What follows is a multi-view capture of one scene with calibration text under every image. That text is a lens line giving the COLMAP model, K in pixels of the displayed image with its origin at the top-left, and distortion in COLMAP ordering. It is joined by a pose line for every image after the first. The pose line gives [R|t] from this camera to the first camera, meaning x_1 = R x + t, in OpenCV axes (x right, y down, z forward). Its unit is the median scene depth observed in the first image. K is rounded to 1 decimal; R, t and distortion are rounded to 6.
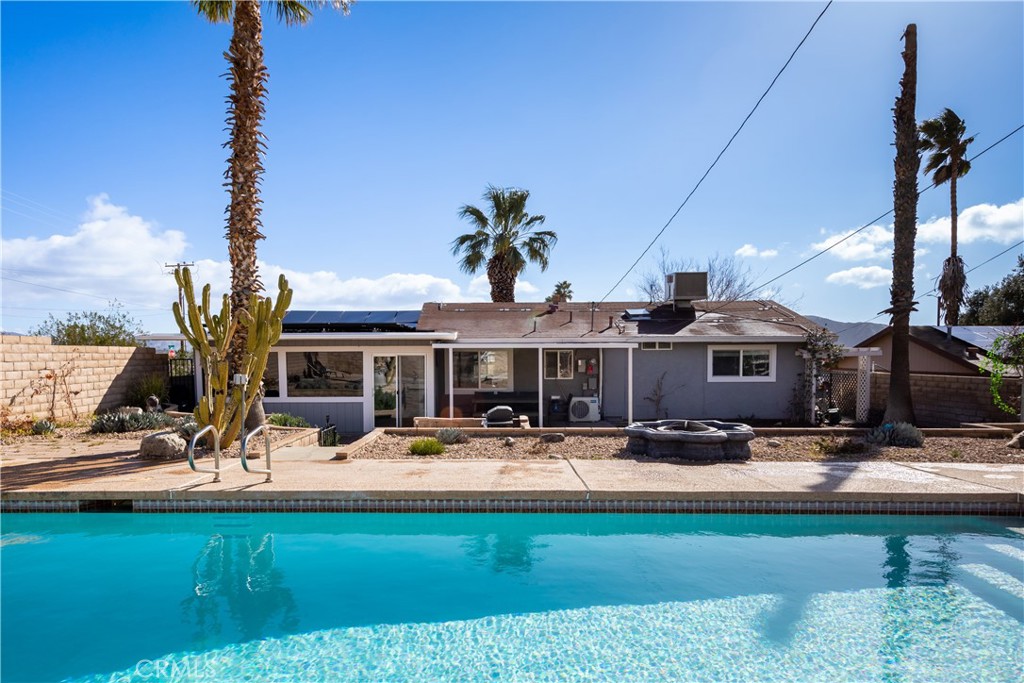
lens RADIAL K [[636.2, 0, 471.3], [0, 636.2, 379.5], [0, 0, 1]] dist [0.018317, -0.000015]
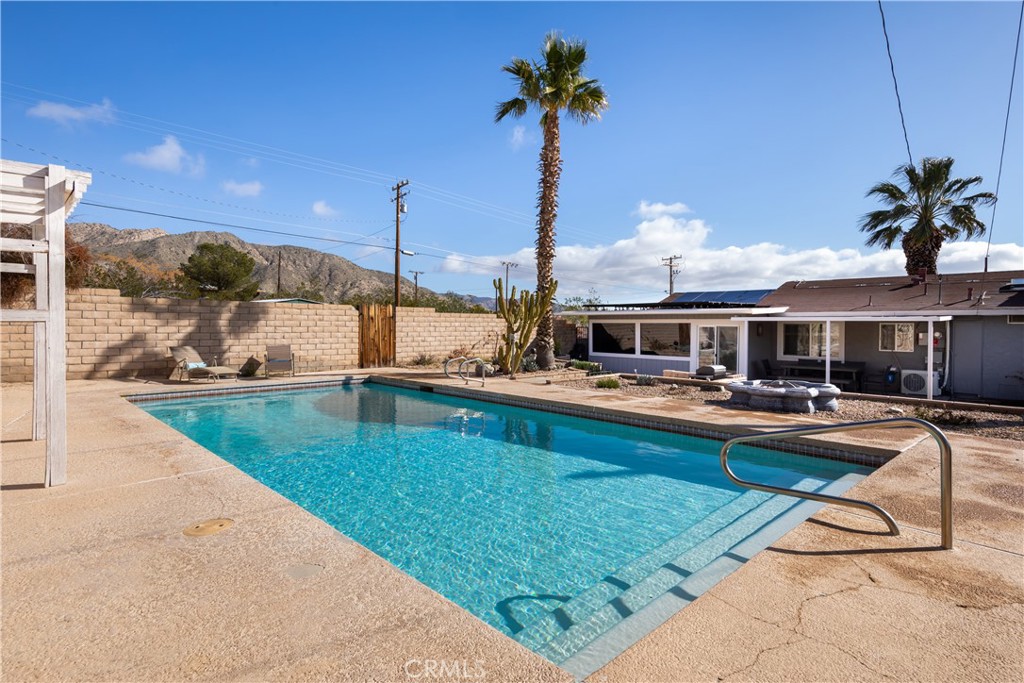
lens RADIAL K [[524.4, 0, 513.2], [0, 524.4, 335.4], [0, 0, 1]] dist [0.016877, 0.000149]
pose [[0.714234, 0.023332, -0.699518, 0.352019], [-0.037737, 0.999274, -0.005201, 0.001519], [0.698889, 0.030113, 0.714596, -0.048304]]
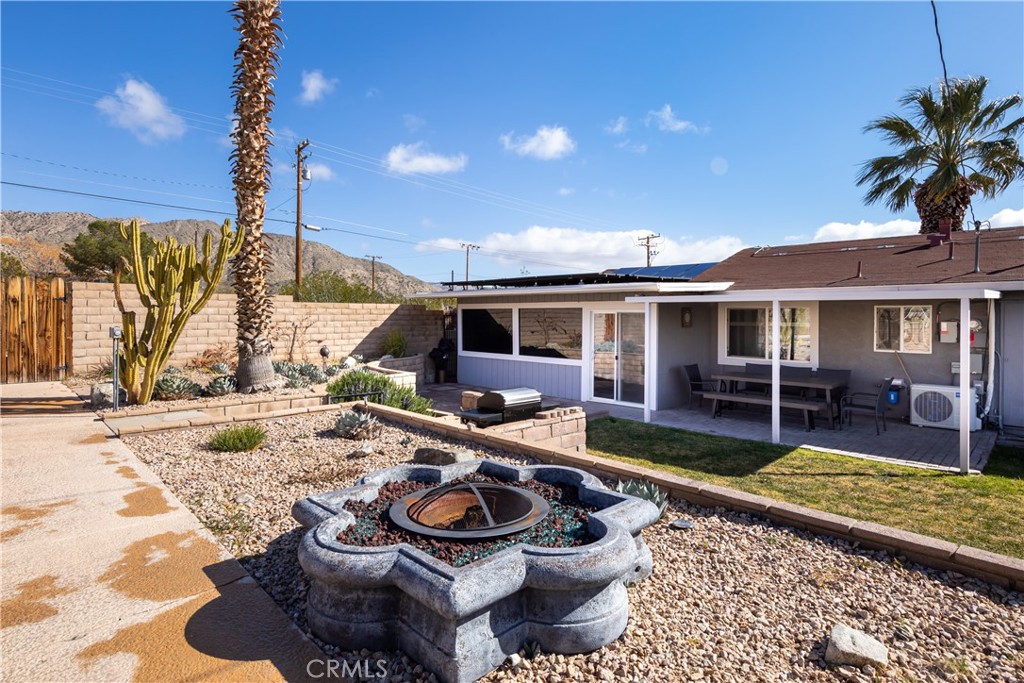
lens RADIAL K [[548.5, 0, 486.0], [0, 548.5, 321.9], [0, 0, 1]] dist [0.014929, -0.000410]
pose [[0.692553, 0.016386, -0.721181, 0.293780], [-0.034491, 0.999351, -0.010416, -0.013021], [0.720542, 0.032088, 0.692669, 0.408630]]
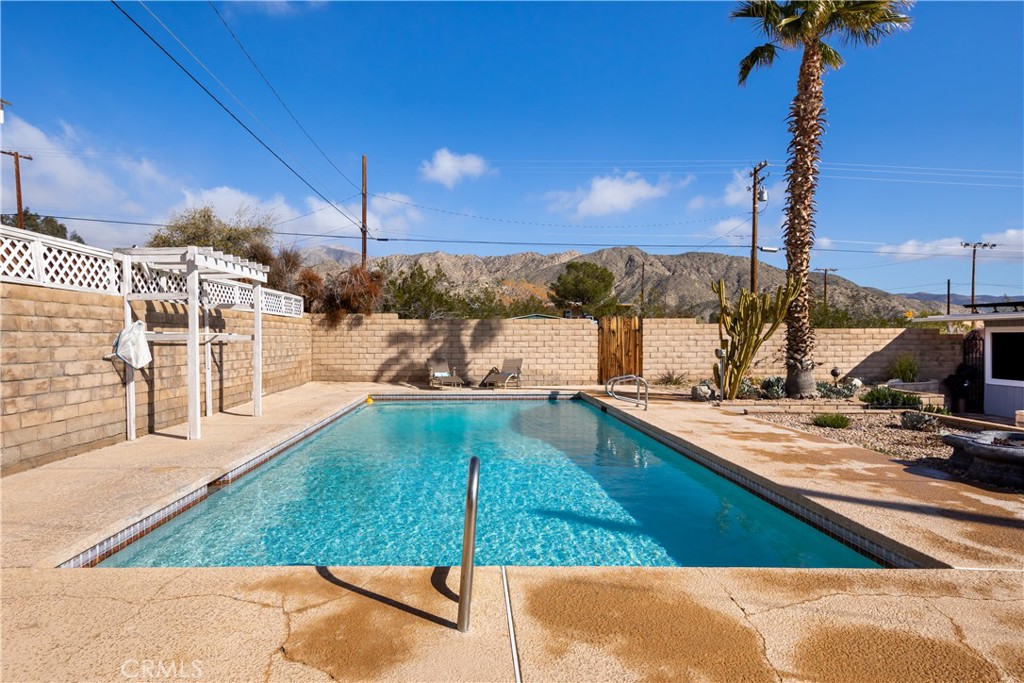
lens RADIAL K [[582.4, 0, 471.2], [0, 582.4, 348.0], [0, 0, 1]] dist [0.014659, -0.001683]
pose [[0.031823, 0.021409, -0.999264, 0.483991], [-0.035587, 0.999161, 0.020273, -0.008966], [0.998860, 0.034916, 0.032559, 0.182064]]
